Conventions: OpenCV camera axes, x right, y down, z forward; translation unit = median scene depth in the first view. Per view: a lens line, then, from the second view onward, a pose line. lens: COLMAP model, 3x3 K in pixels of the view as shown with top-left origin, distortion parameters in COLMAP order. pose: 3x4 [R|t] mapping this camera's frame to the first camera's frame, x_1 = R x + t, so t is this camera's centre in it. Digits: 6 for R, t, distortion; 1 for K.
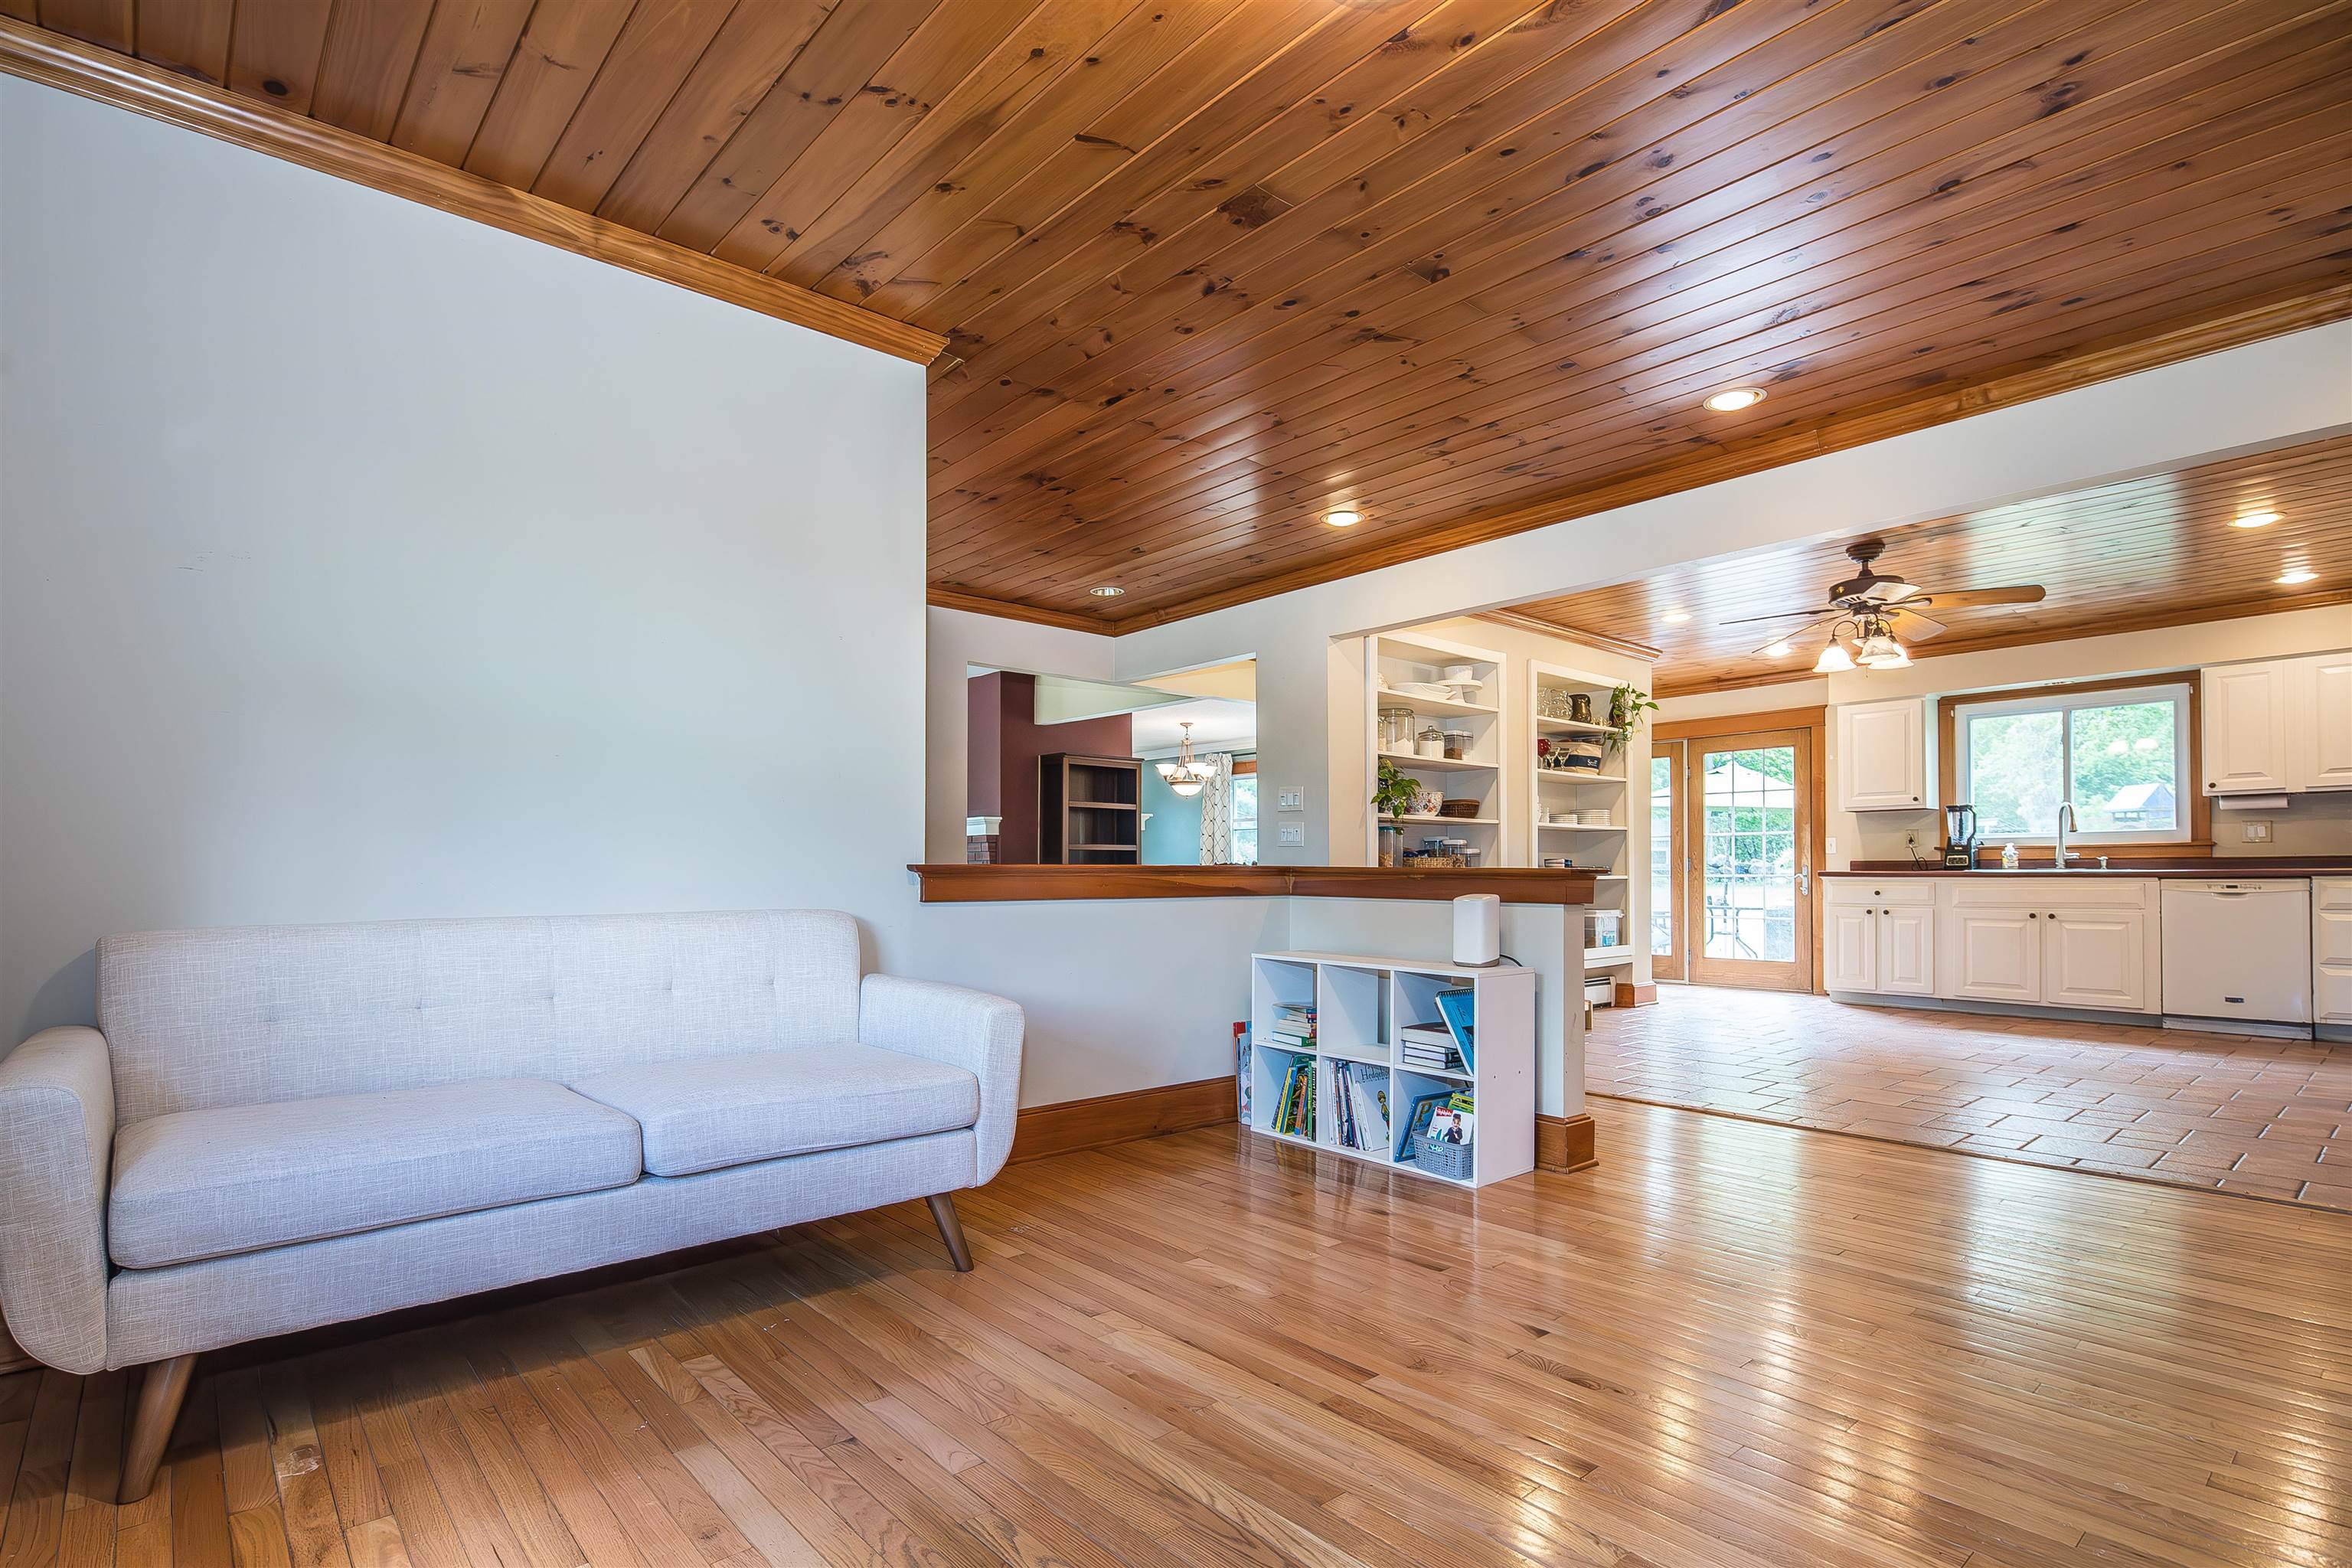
lens RADIAL K [[1149.5, 0, 1179.2], [0, 1149.5, 858.5], [0, 0, 1]] dist [0.007207, 0.001064]
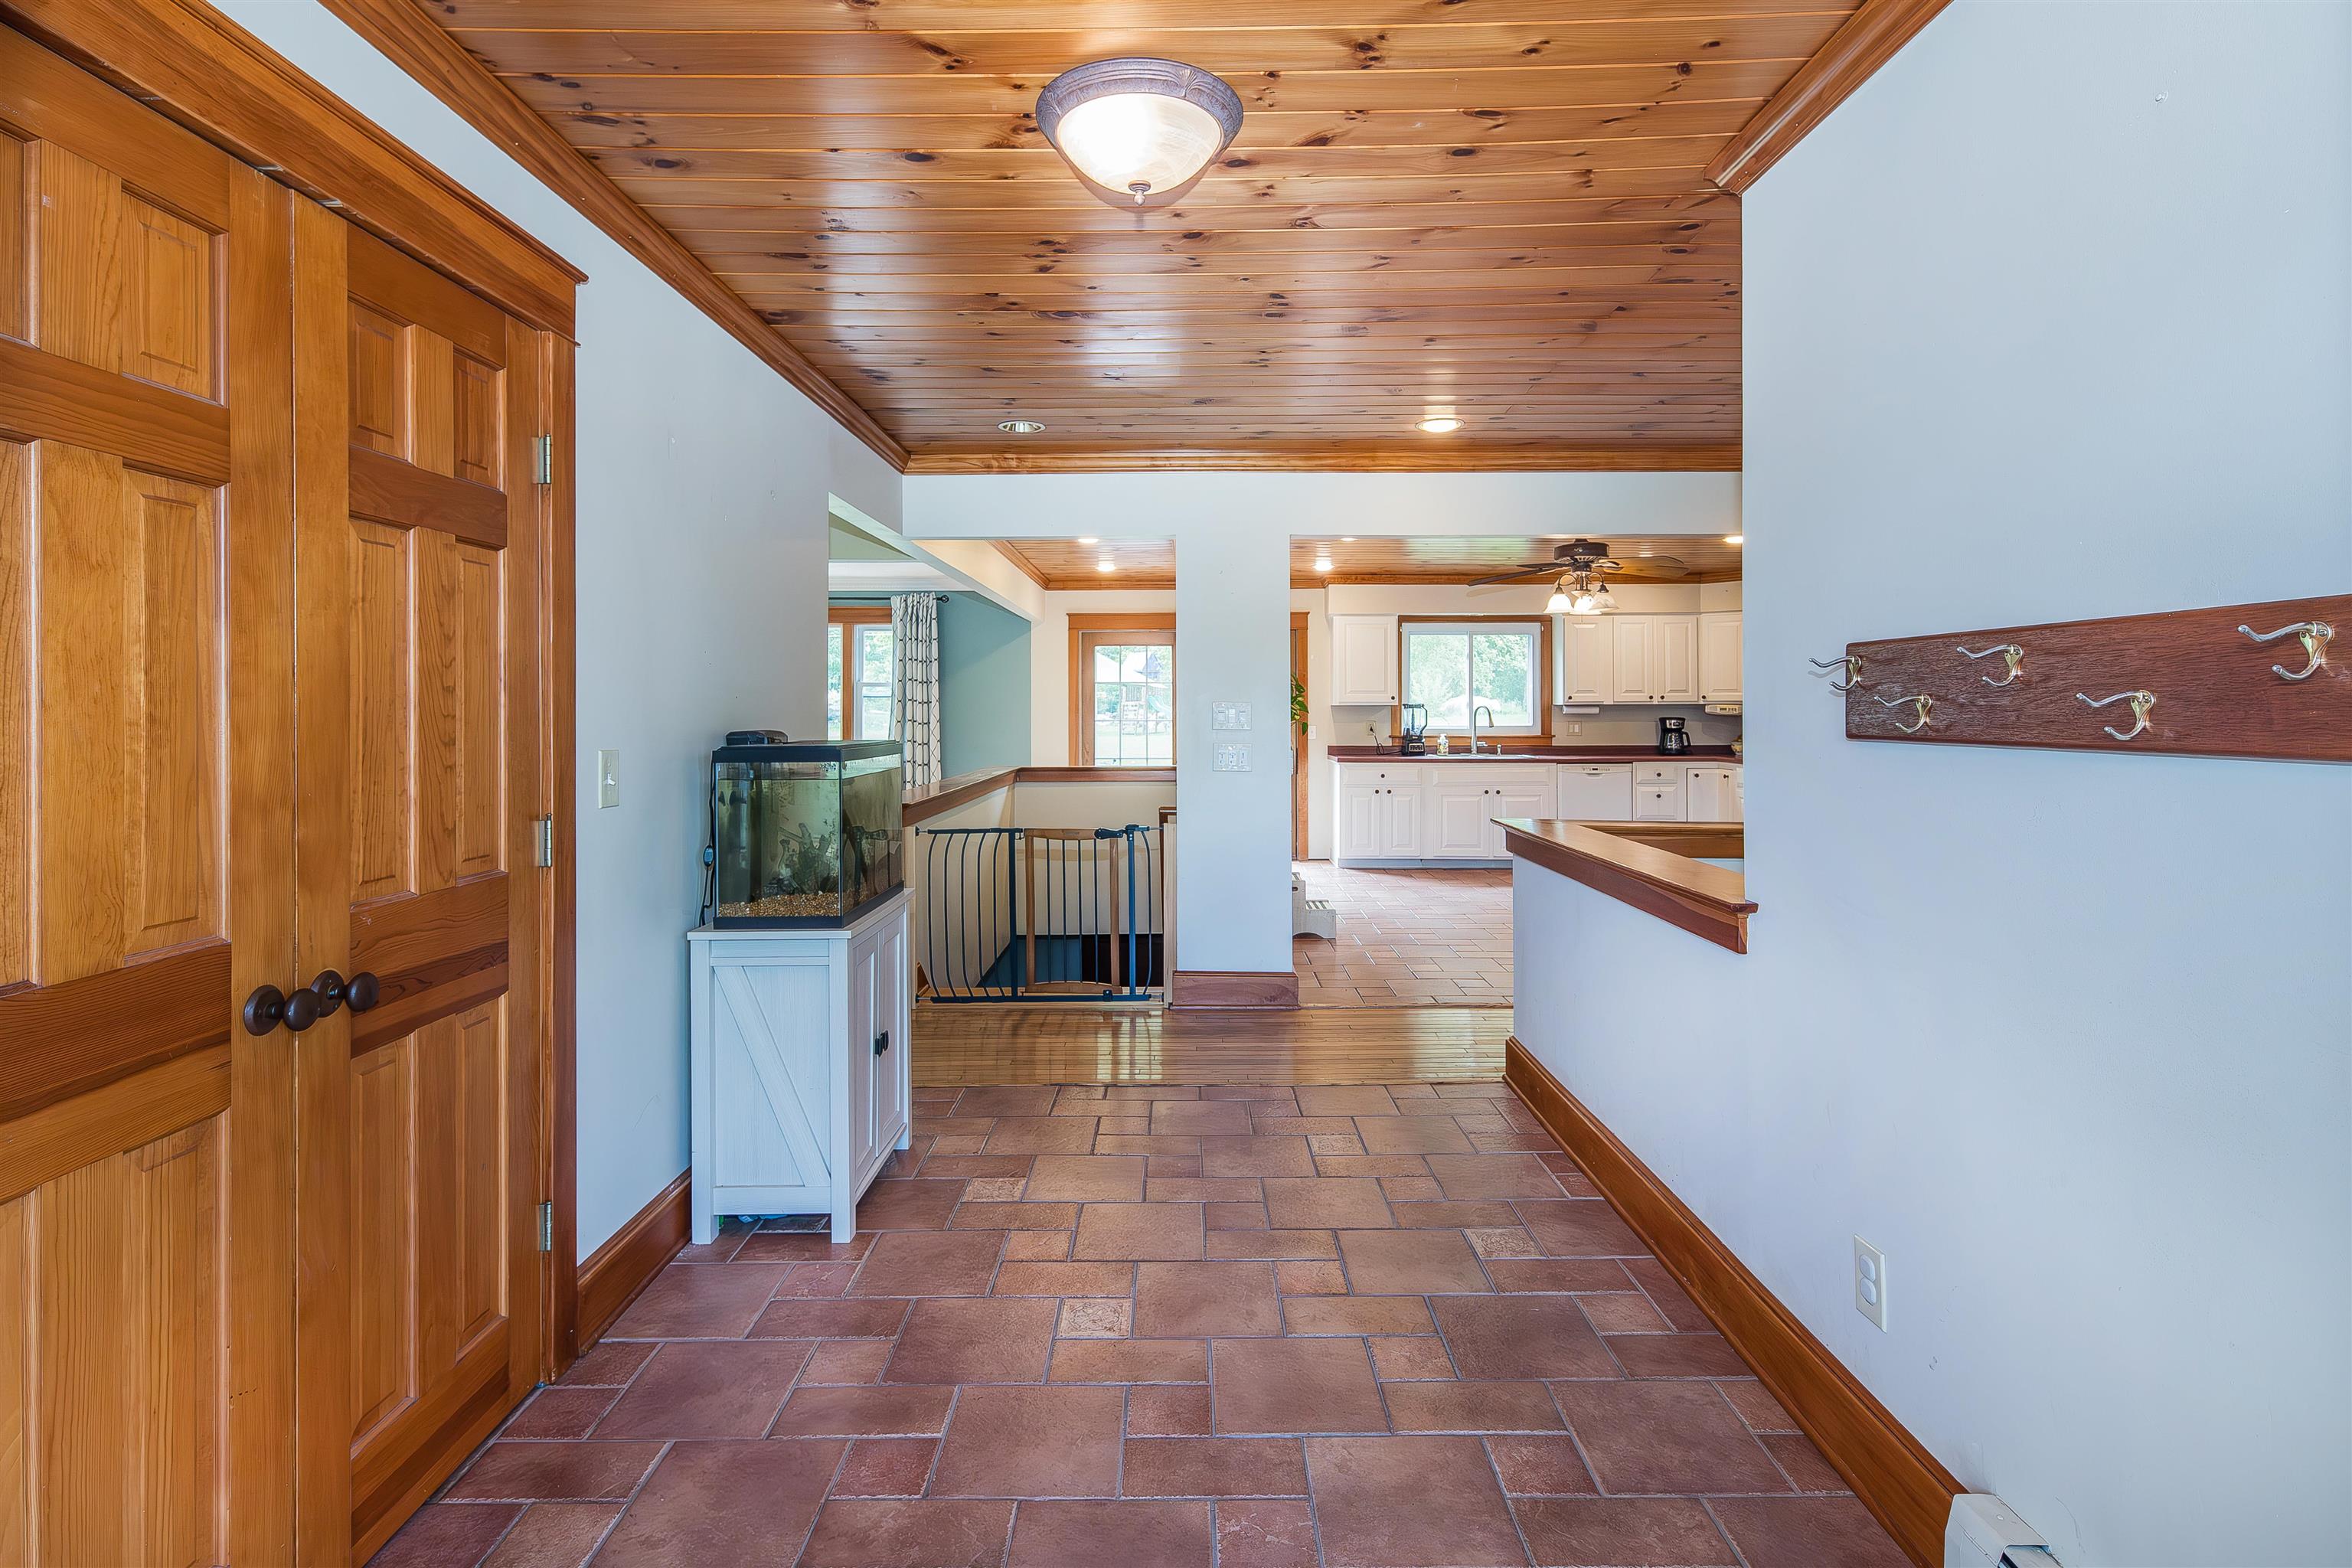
lens RADIAL K [[1149.5, 0, 1175.6], [0, 1149.5, 705.9], [0, 0, 1]] dist [0.007207, 0.001064]
pose [[0.666510, 0.003505, 0.745488, -0.446875], [-0.012089, 0.999908, 0.006107, -0.049010], [-0.745398, -0.013083, 0.666491, 0.359331]]
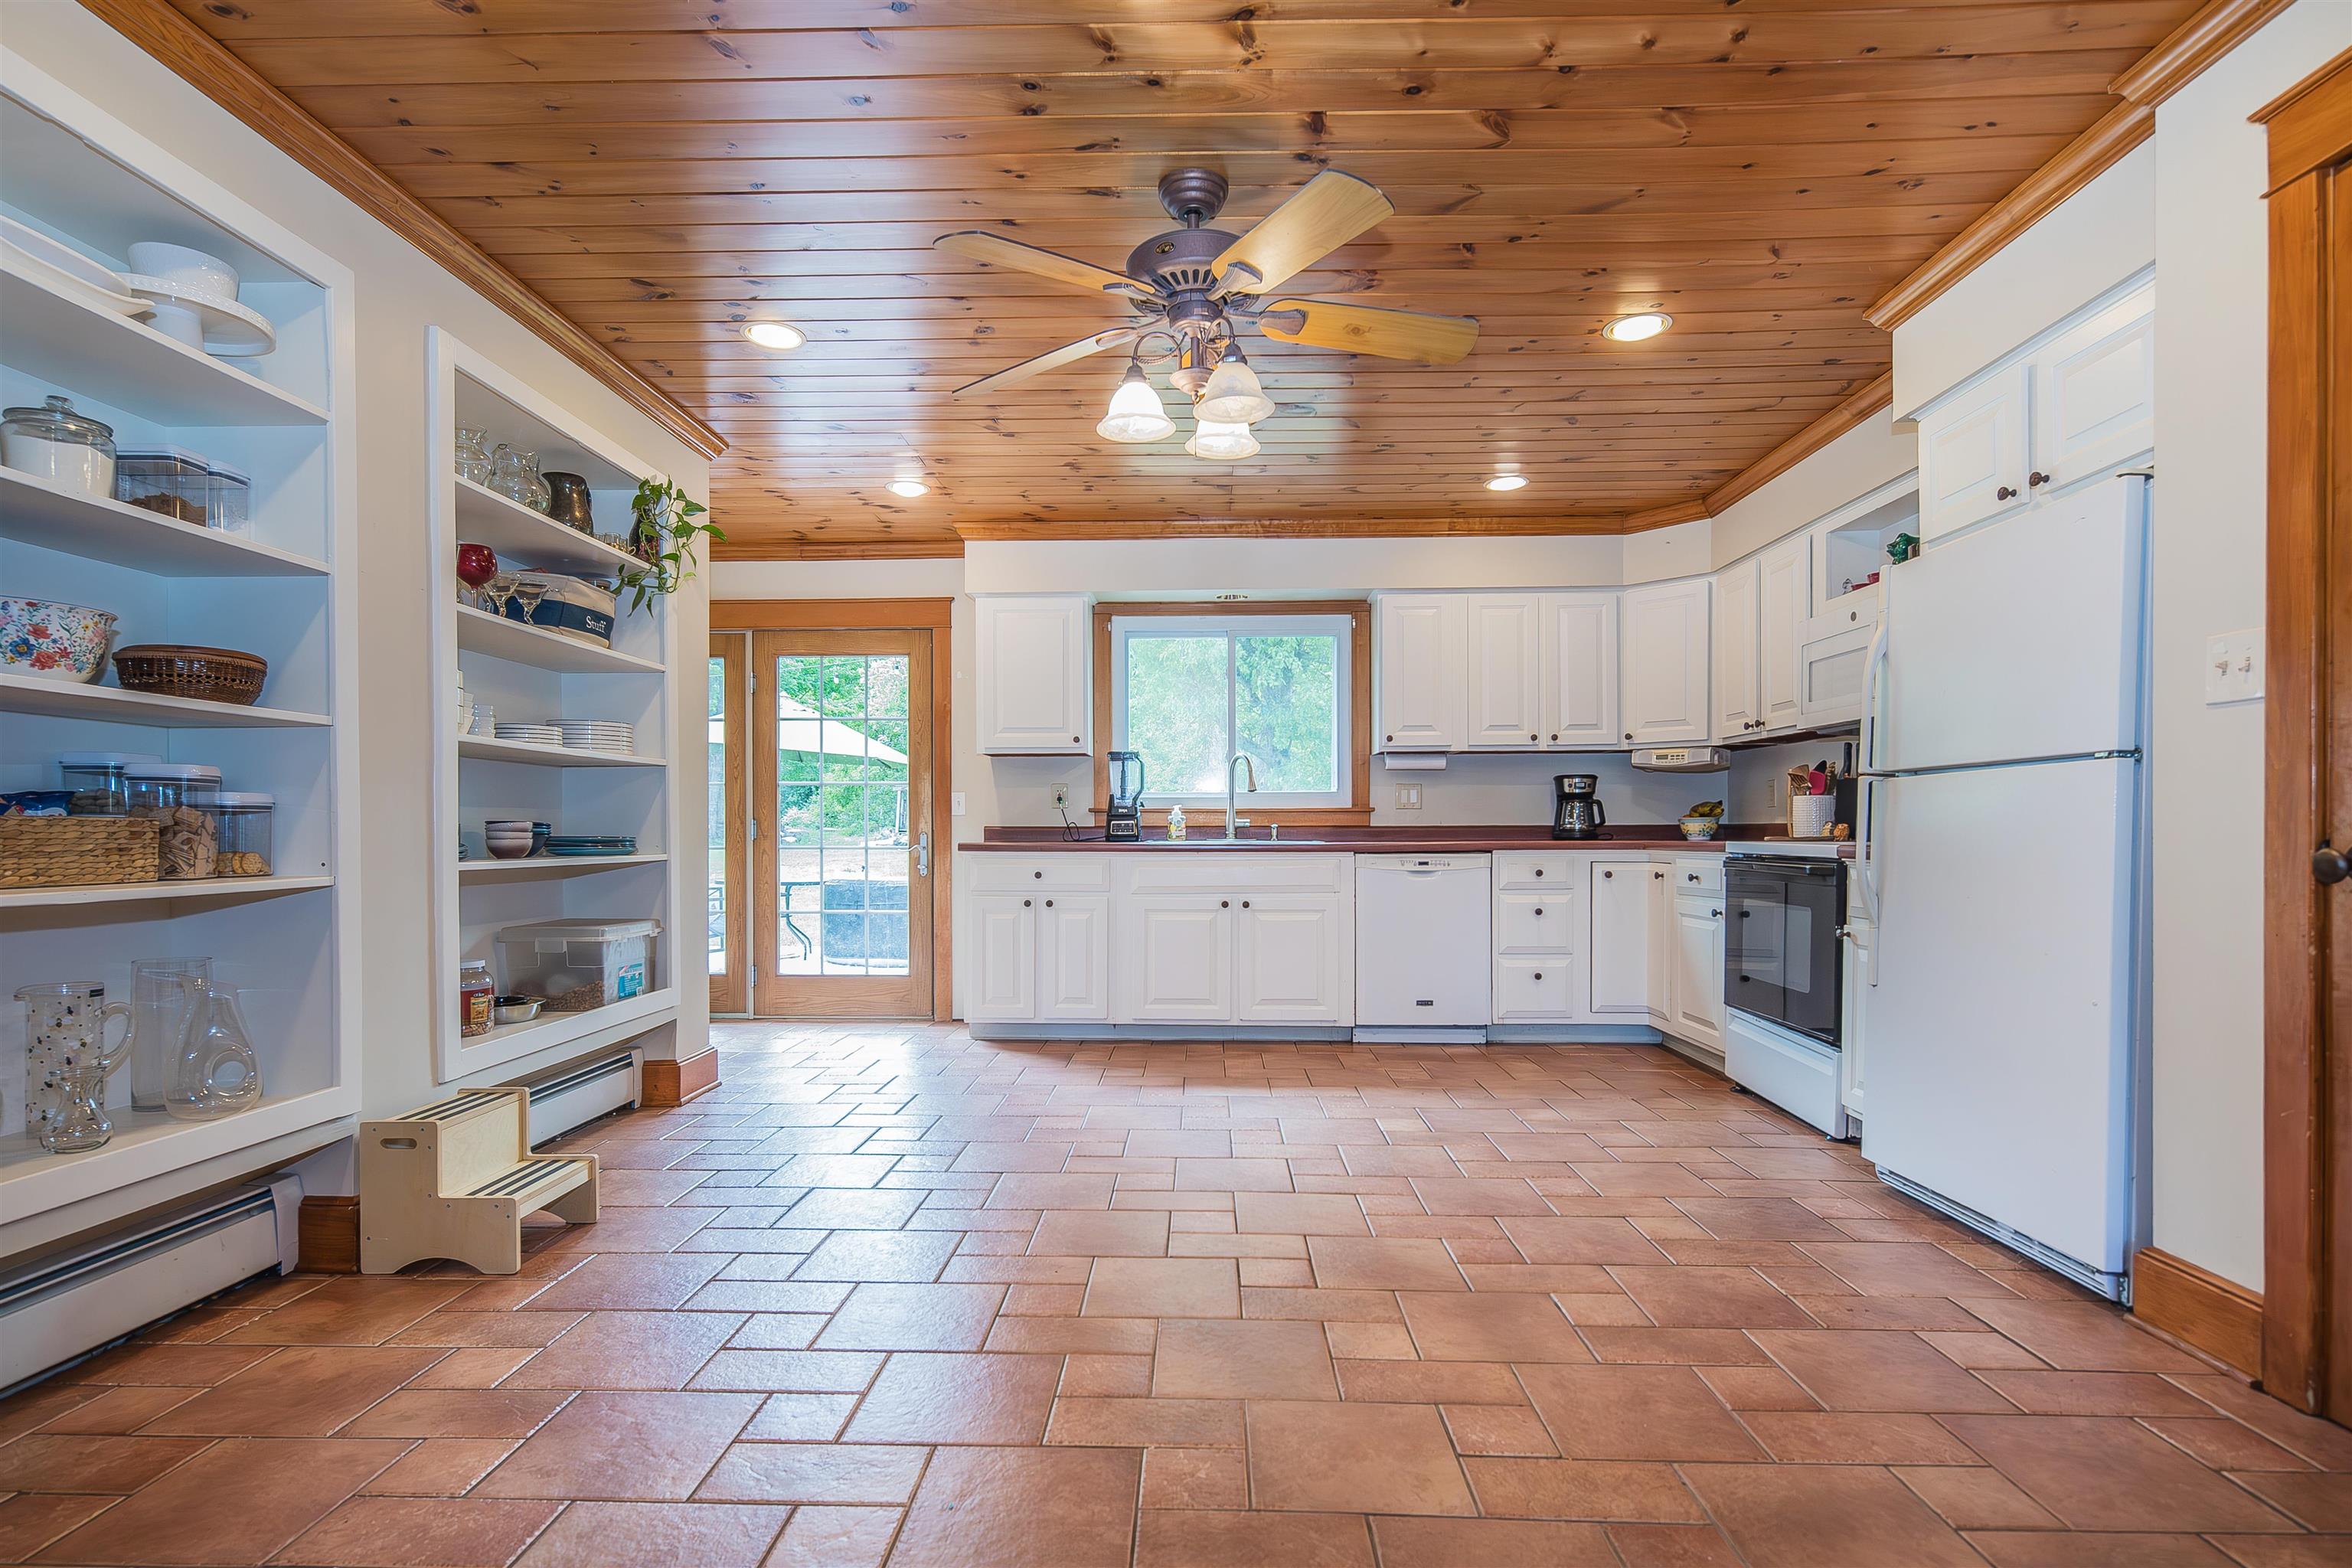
lens RADIAL K [[1149.5, 0, 1167.4], [0, 1149.5, 846.5], [0, 0, 1]] dist [0.007207, 0.001064]
pose [[0.690100, -0.007179, 0.723679, 0.171920], [-0.011212, 0.999725, 0.020609, -0.001504], [-0.723627, -0.022336, 0.689829, 0.484607]]
